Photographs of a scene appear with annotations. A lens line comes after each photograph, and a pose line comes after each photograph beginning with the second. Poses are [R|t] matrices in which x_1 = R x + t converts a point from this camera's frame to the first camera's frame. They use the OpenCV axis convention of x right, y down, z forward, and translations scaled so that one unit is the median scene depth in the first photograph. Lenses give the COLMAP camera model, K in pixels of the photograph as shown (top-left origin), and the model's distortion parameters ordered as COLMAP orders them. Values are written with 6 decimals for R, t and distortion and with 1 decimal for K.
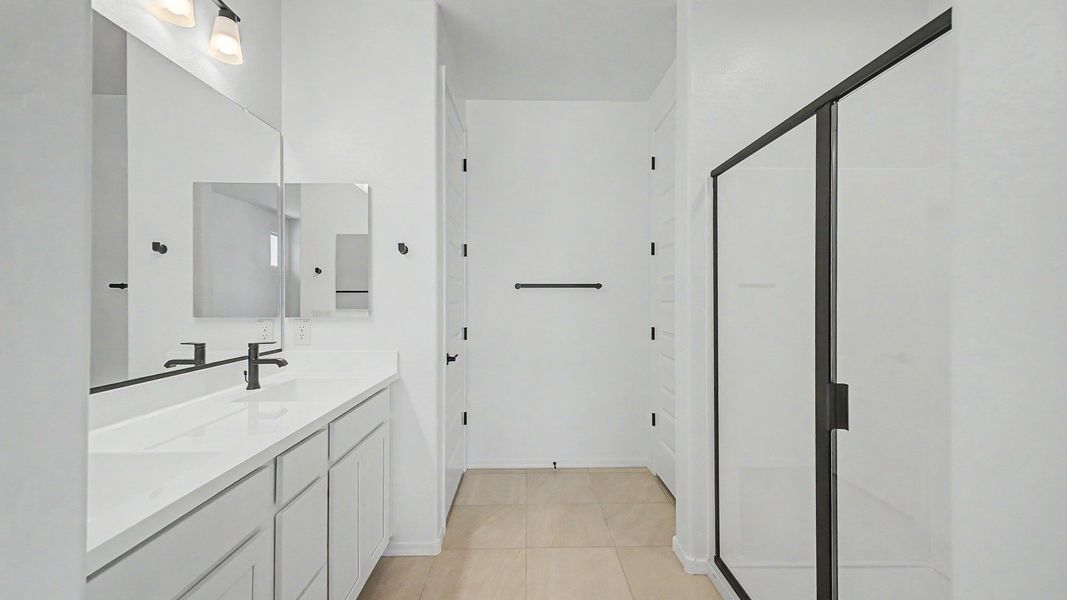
lens RADIAL K [[417.5, 0, 539.8], [0, 417.5, 296.7], [0, 0, 1]] dist [0.009837, -0.000869]
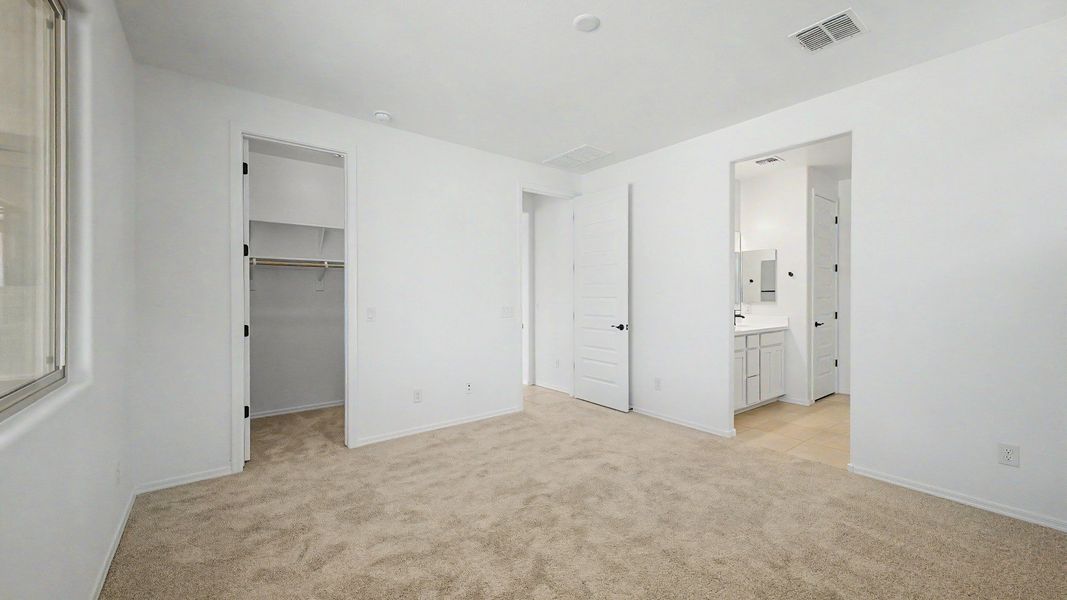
lens RADIAL K [[417.5, 0, 539.8], [0, 417.5, 296.7], [0, 0, 1]] dist [0.009837, -0.000869]
pose [[0.596372, 0.004440, -0.802696, 0.759740], [0.001386, 0.999978, 0.006561, -0.004595], [0.802707, -0.005025, 0.596352, -1.621268]]
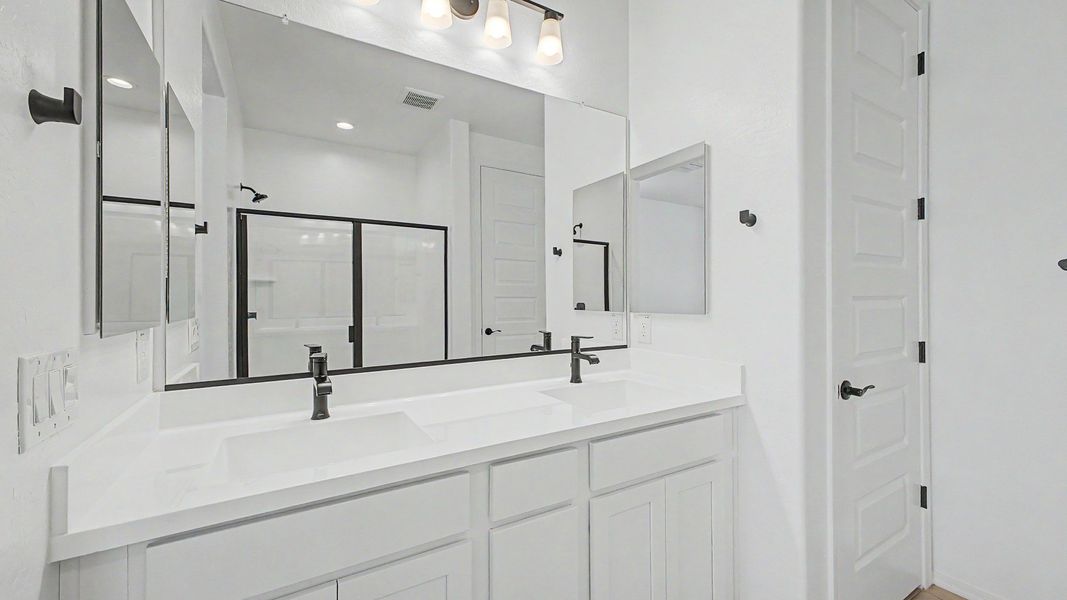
lens RADIAL K [[417.5, 0, 539.8], [0, 417.5, 296.7], [0, 0, 1]] dist [0.009837, -0.000869]
pose [[0.493867, -0.001347, -0.869537, 0.109399], [0.001046, 0.999999, -0.000955, 0.015220], [0.869537, -0.000438, 0.493868, 0.368135]]
